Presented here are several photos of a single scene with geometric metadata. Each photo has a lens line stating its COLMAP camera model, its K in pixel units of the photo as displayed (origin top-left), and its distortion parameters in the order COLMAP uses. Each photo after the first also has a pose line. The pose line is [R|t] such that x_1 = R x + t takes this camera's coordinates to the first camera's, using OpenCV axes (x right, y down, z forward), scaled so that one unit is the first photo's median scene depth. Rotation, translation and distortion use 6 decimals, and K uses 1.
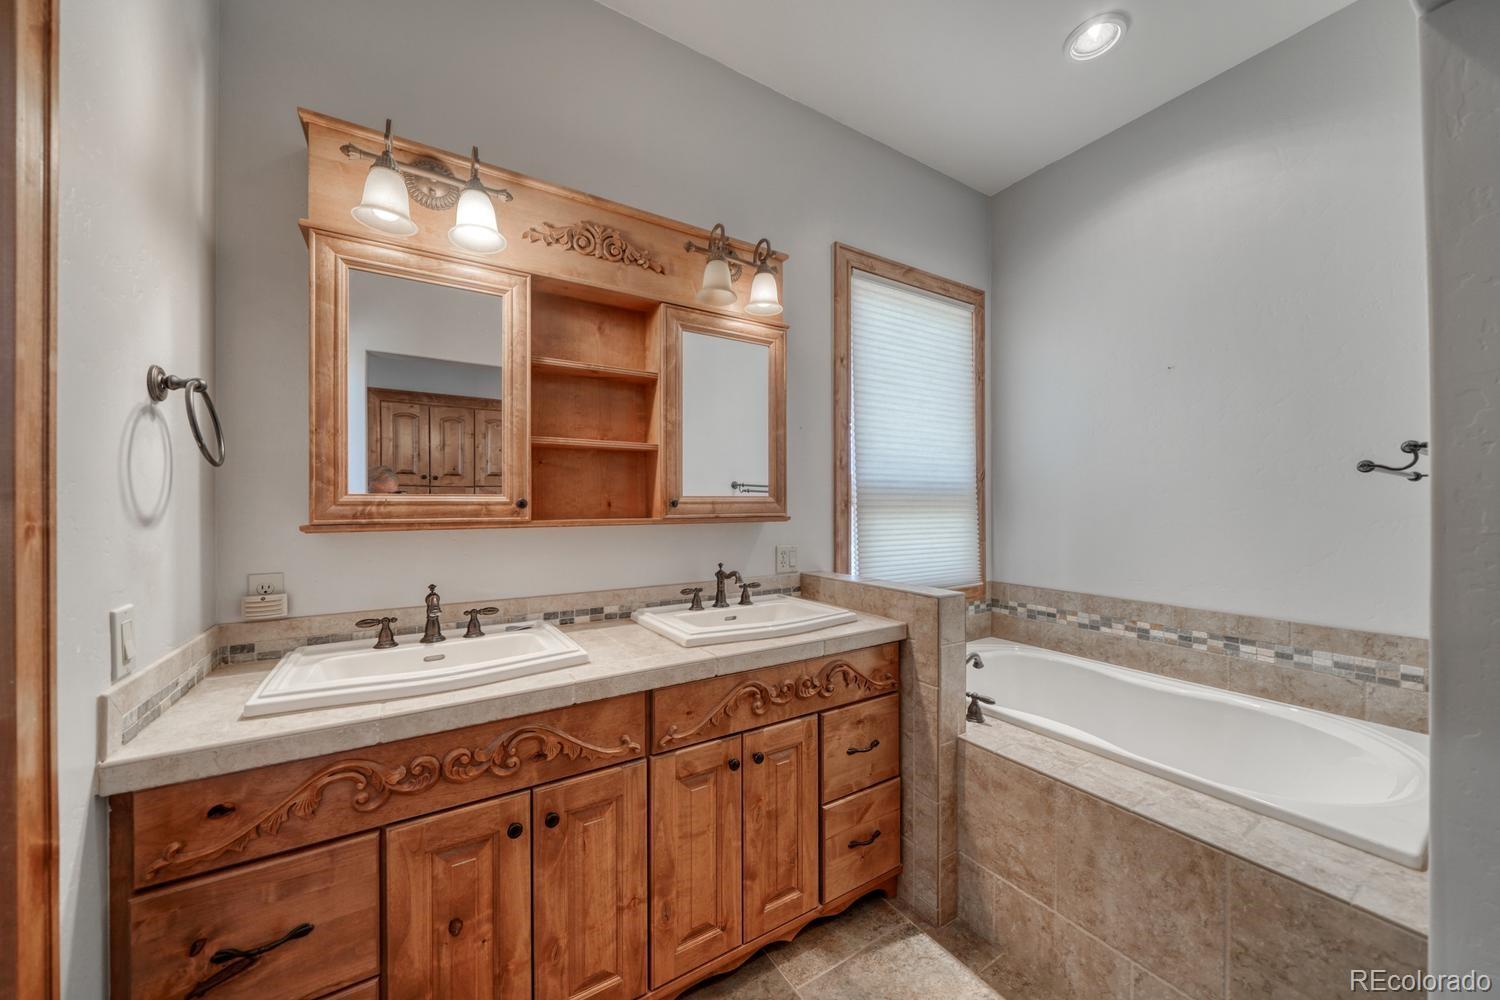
lens RADIAL K [[531.5, 0, 736.9], [0, 531.5, 491.0], [0, 0, 1]] dist [-0.002342, -0.000115]
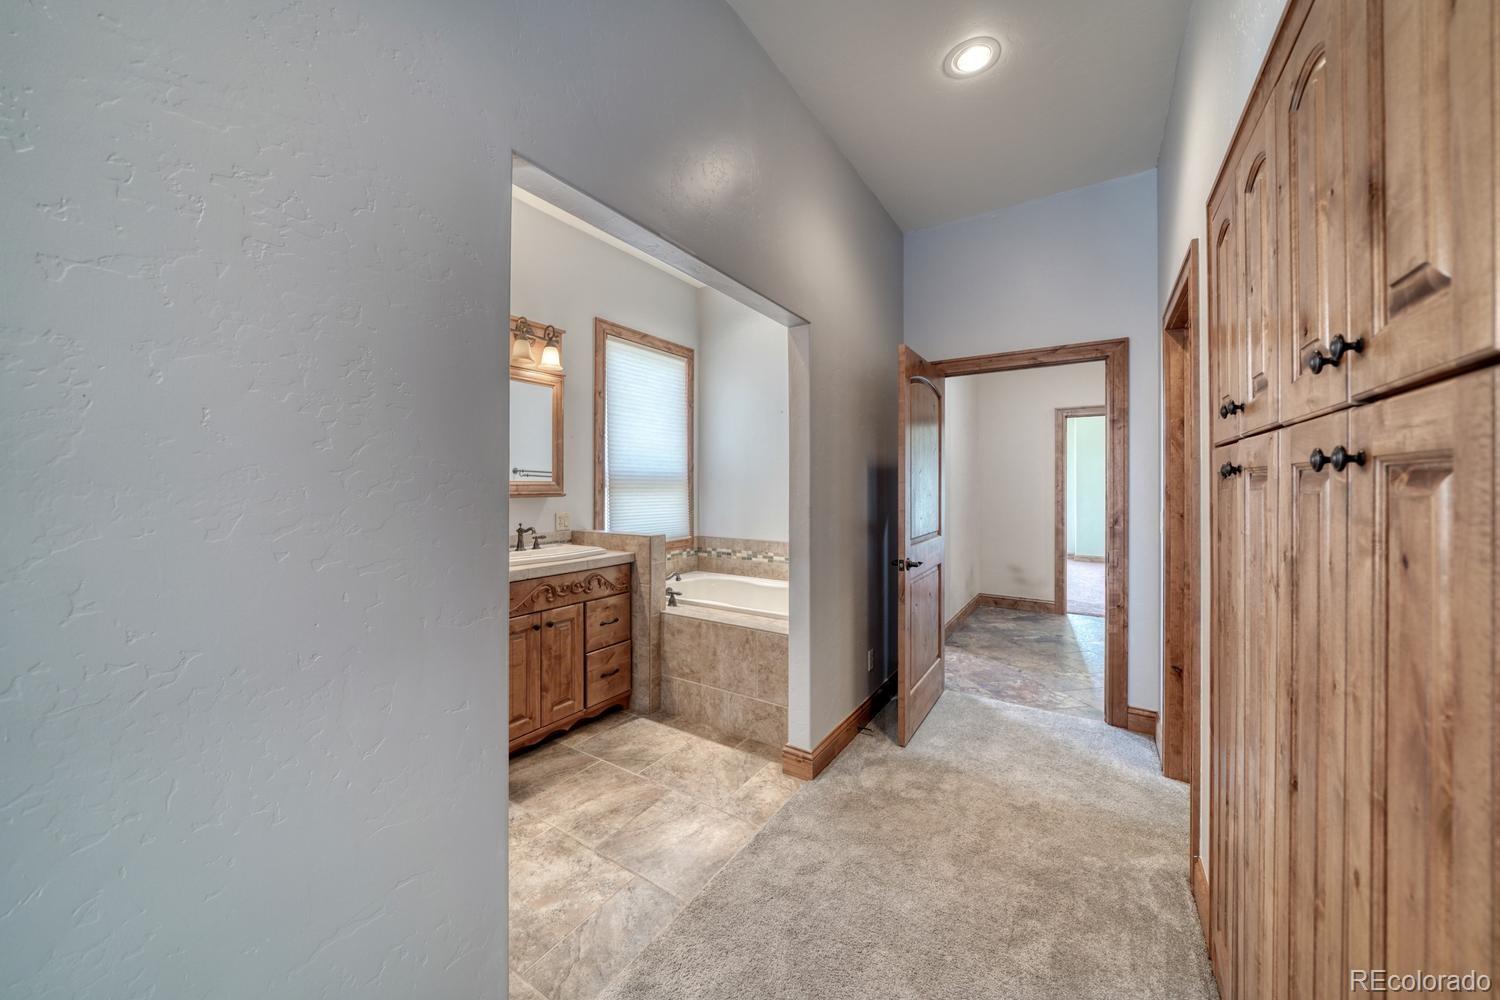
lens RADIAL K [[531.5, 0, 736.9], [0, 531.5, 491.0], [0, 0, 1]] dist [-0.002342, -0.000115]
pose [[0.906082, -0.001417, 0.423099, -0.123978], [-0.013091, 0.999422, 0.031383, -0.019770], [-0.422899, -0.033975, 0.905540, -0.753127]]
